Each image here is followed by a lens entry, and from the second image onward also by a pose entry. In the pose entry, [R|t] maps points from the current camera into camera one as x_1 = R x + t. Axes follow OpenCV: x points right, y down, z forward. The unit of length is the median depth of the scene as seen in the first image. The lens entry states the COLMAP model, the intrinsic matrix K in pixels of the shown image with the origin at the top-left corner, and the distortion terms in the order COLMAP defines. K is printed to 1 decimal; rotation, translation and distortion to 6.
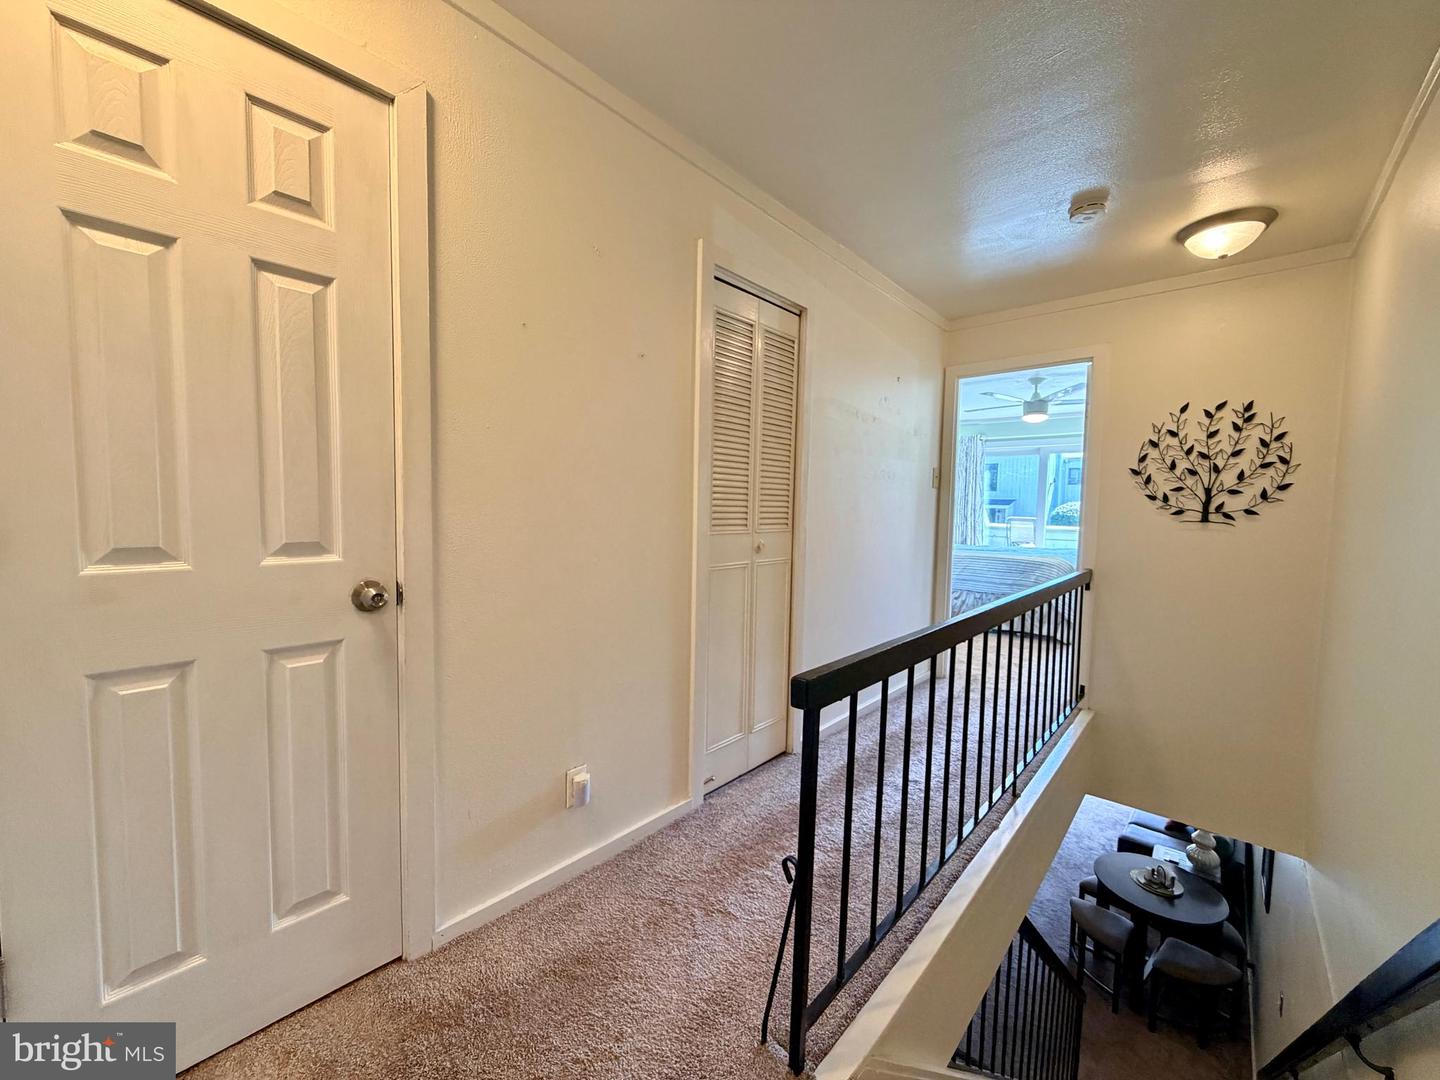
lens RADIAL K [[572.6, 0, 713.0], [0, 572.6, 541.5], [0, 0, 1]] dist [-0.002147, 0.000705]
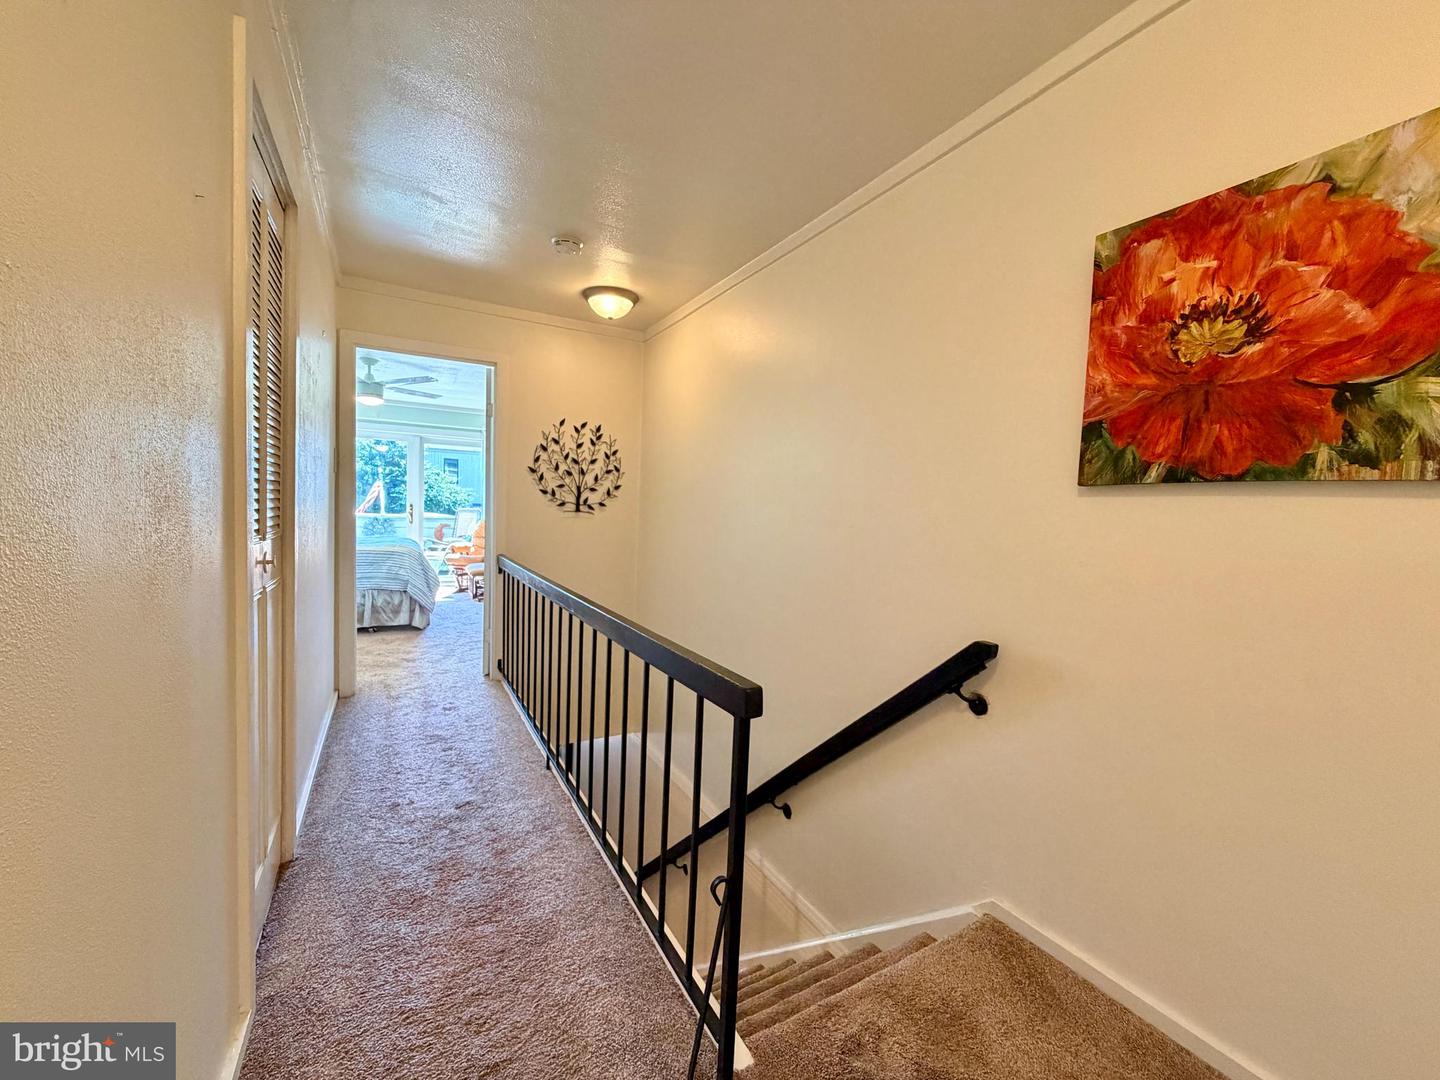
lens RADIAL K [[572.6, 0, 715.3], [0, 572.6, 542.0], [0, 0, 1]] dist [-0.002147, 0.000705]
pose [[0.318218, -0.061859, 0.945997, -0.298490], [0.031840, 0.998003, 0.054550, -0.026309], [-0.947483, 0.012762, 0.319552, 0.278408]]
